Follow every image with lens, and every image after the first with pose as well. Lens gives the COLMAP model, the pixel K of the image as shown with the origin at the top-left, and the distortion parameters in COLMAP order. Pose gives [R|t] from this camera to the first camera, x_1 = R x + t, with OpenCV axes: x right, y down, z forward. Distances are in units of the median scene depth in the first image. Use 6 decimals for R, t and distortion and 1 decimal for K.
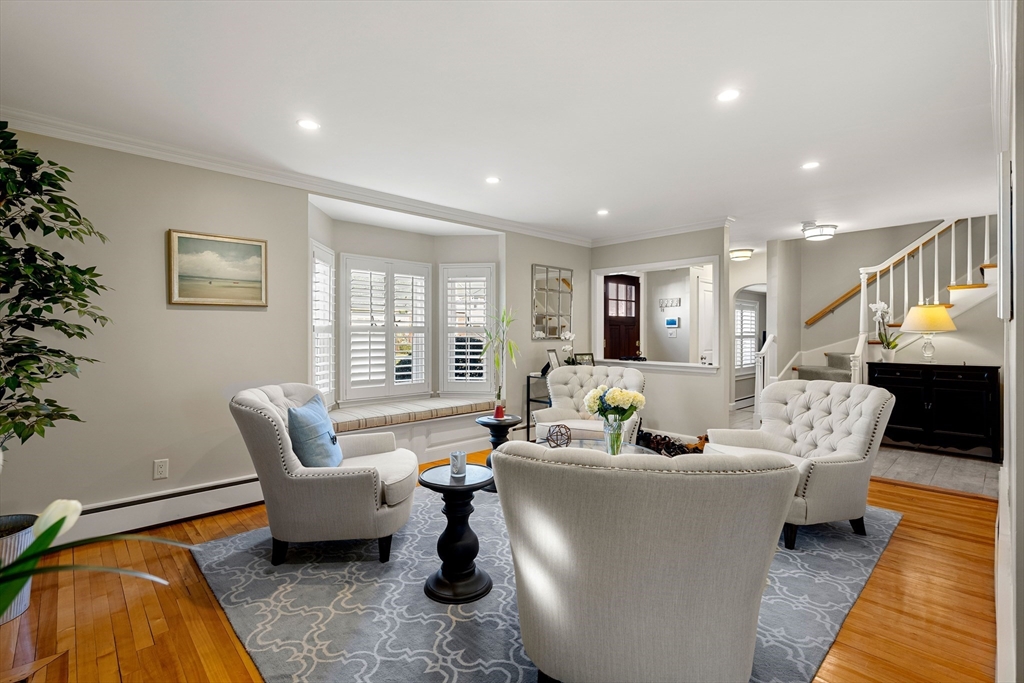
lens RADIAL K [[470.2, 0, 511.1], [0, 470.2, 338.6], [0, 0, 1]] dist [-0.004894, 0.003813]
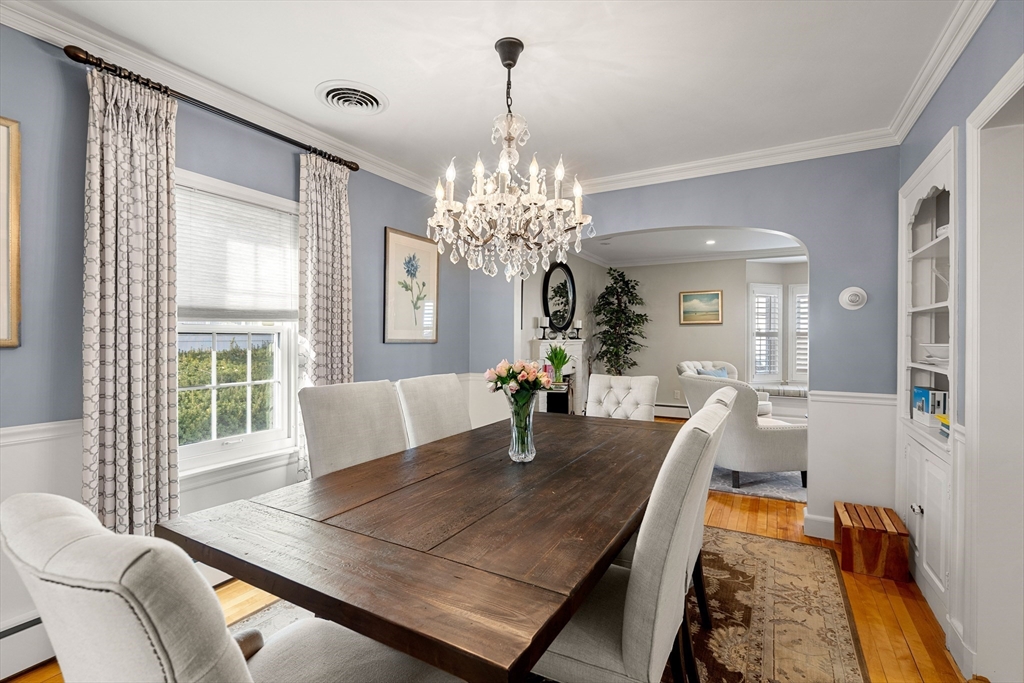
lens RADIAL K [[470.2, 0, 511.3], [0, 470.2, 340.5], [0, 0, 1]] dist [-0.004894, 0.003813]
pose [[0.292908, 0.005451, -0.956125, 1.241020], [-0.011036, 0.999936, 0.002320, 0.009347], [0.956077, 0.009873, 0.292949, -0.472319]]
